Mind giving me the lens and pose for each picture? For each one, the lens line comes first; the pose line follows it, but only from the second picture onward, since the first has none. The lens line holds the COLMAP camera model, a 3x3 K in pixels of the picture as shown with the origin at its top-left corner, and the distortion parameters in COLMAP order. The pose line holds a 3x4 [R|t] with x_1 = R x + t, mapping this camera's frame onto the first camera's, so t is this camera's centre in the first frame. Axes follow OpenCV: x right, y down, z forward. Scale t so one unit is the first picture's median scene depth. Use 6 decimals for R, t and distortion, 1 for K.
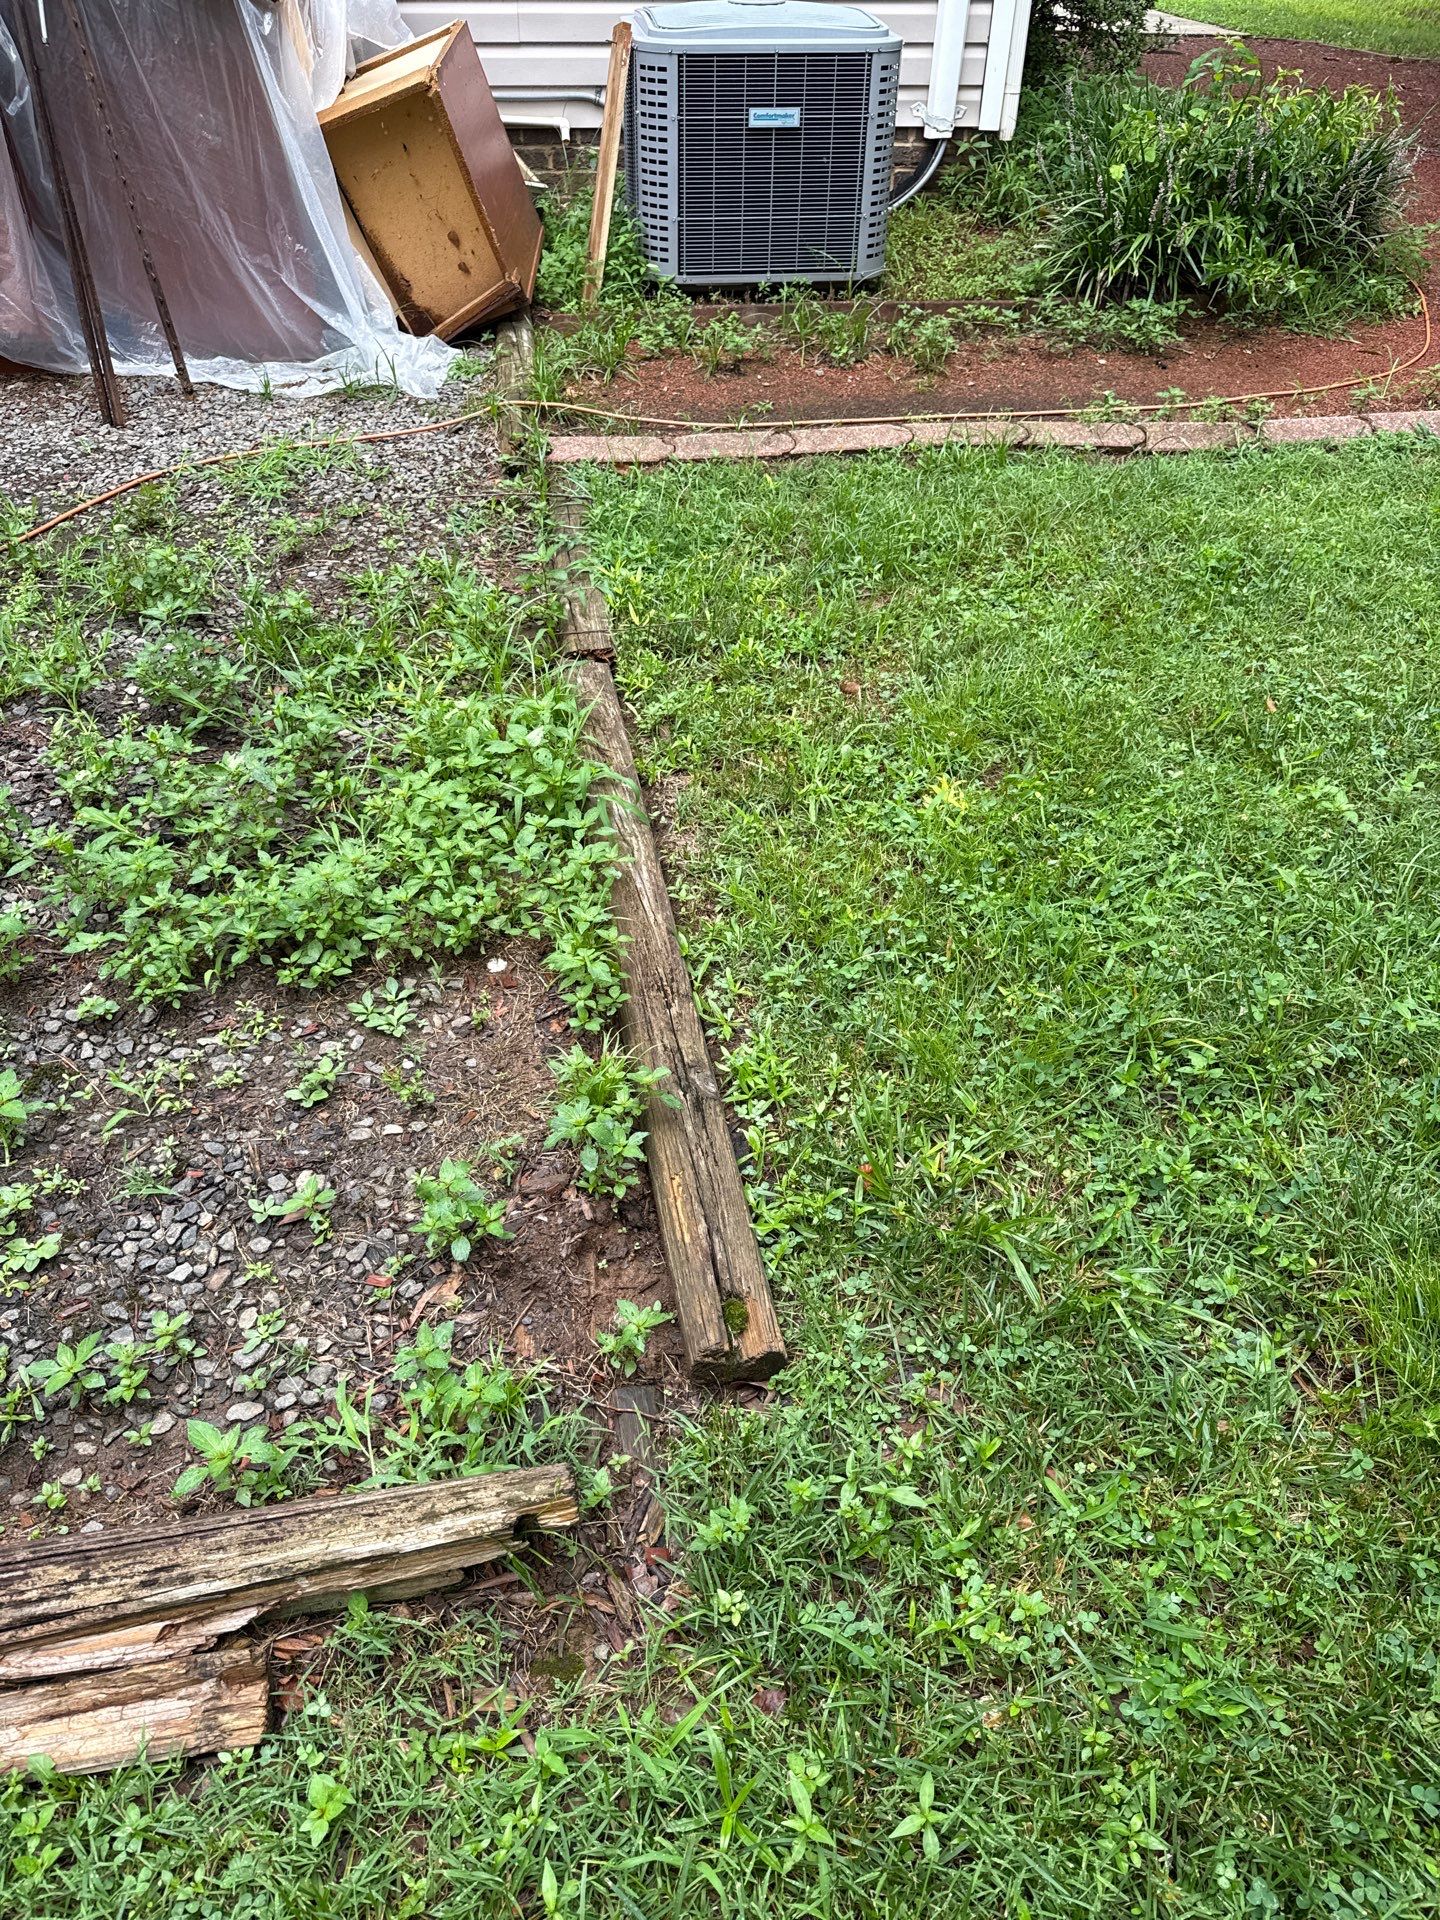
lens RADIAL K [[1316.6, 0, 720.0], [0, 1316.6, 960.0], [0, 0, 1]] dist [-0.036548, -0.000058]
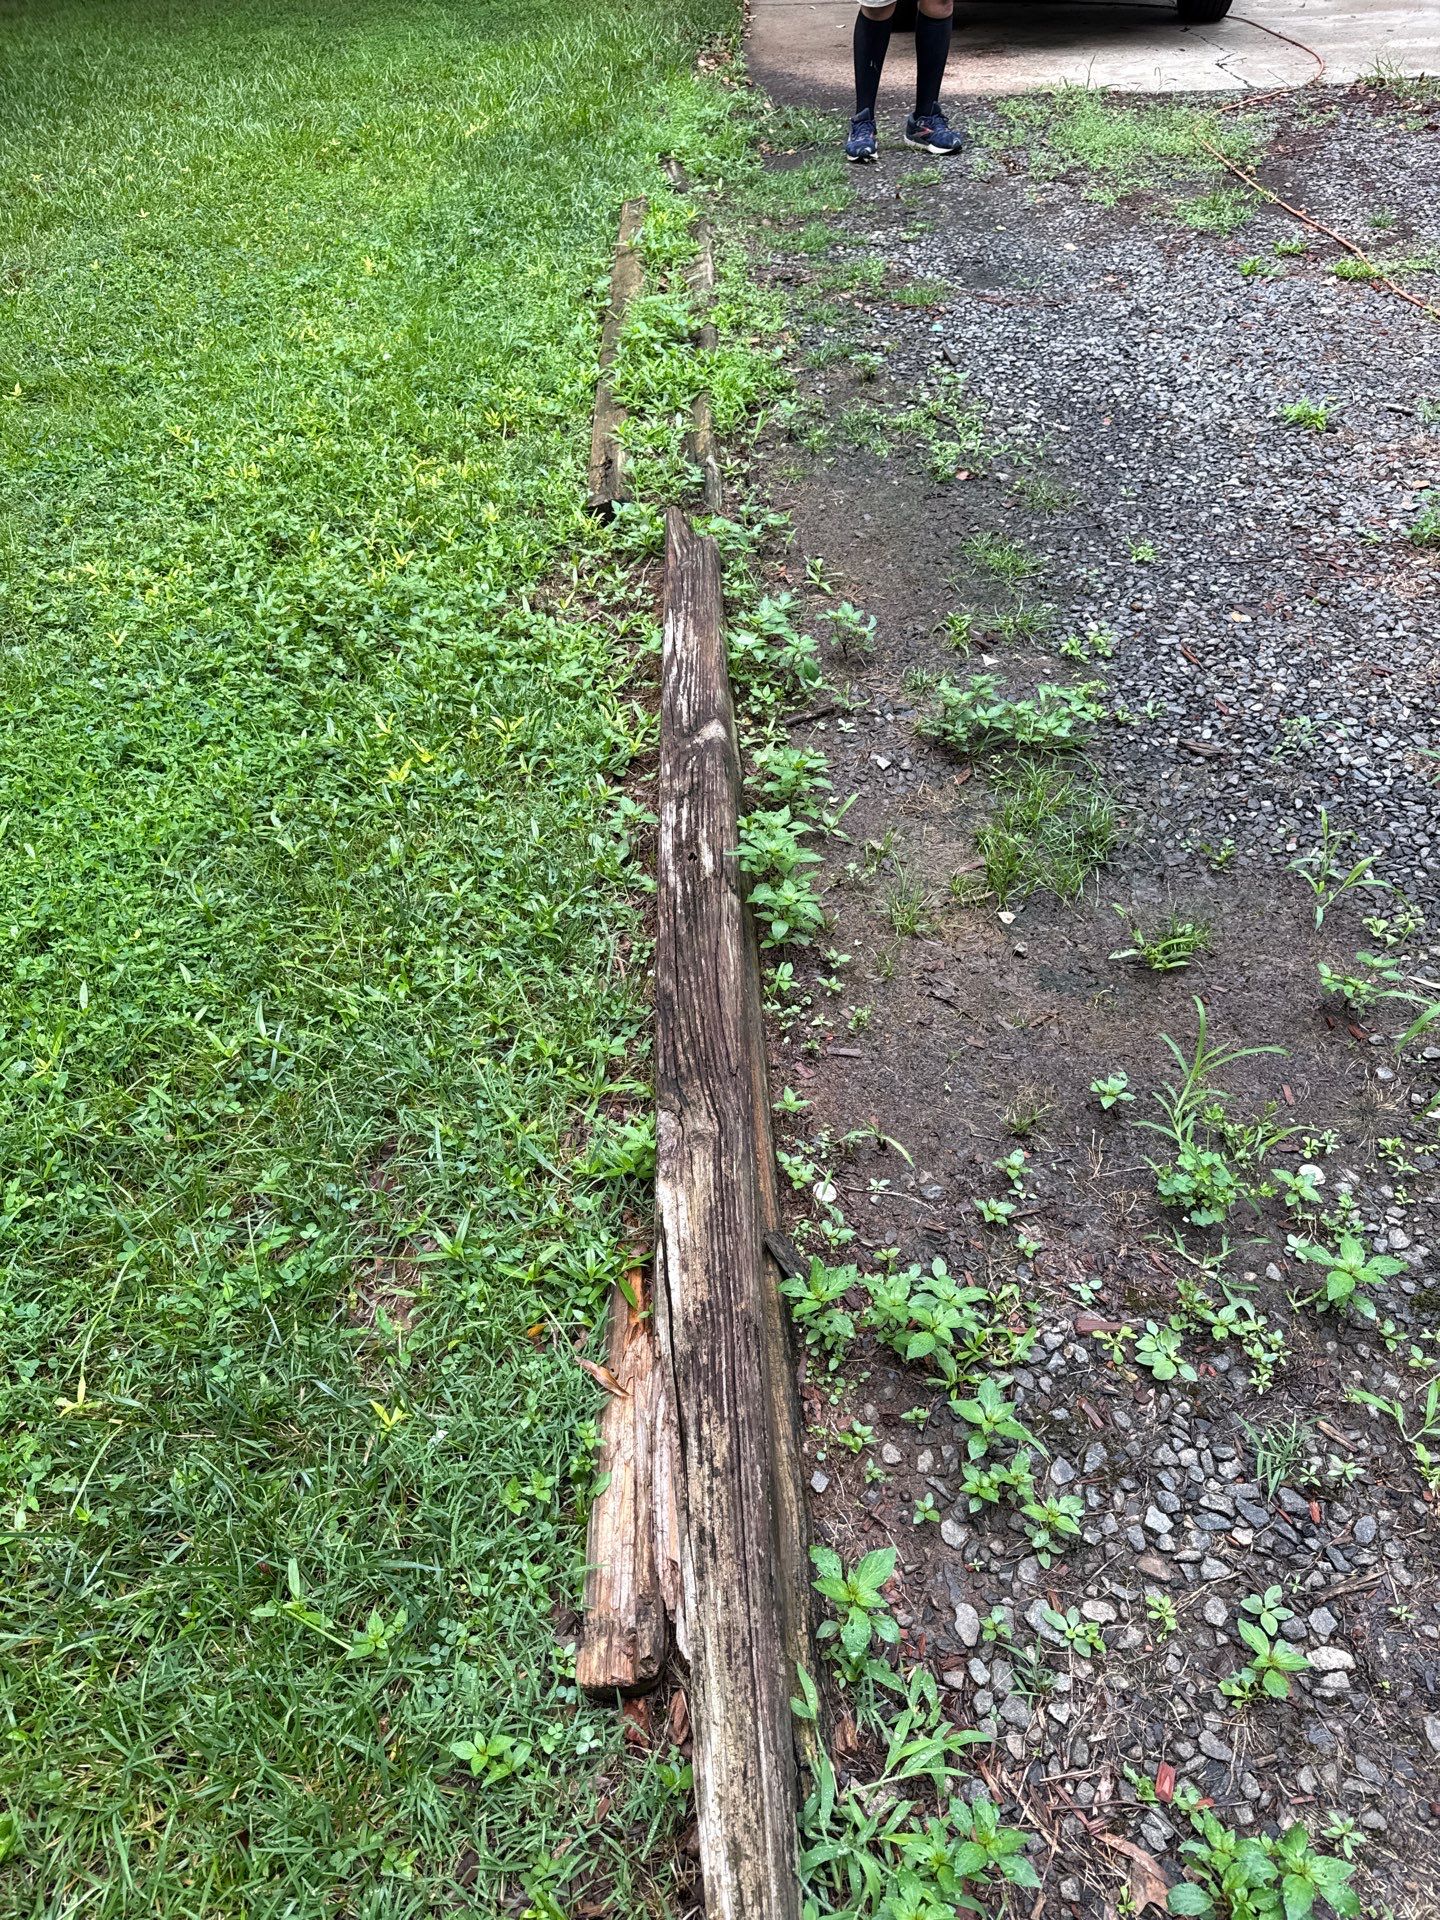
lens RADIAL K [[1316.6, 0, 720.0], [0, 1316.6, 960.0], [0, 0, 1]] dist [-0.036548, -0.000058]
pose [[-0.143449, 0.637612, -0.756884, 0.027390], [-0.632378, 0.529237, 0.565691, -0.260447], [0.761263, 0.559784, 0.327293, 0.346608]]
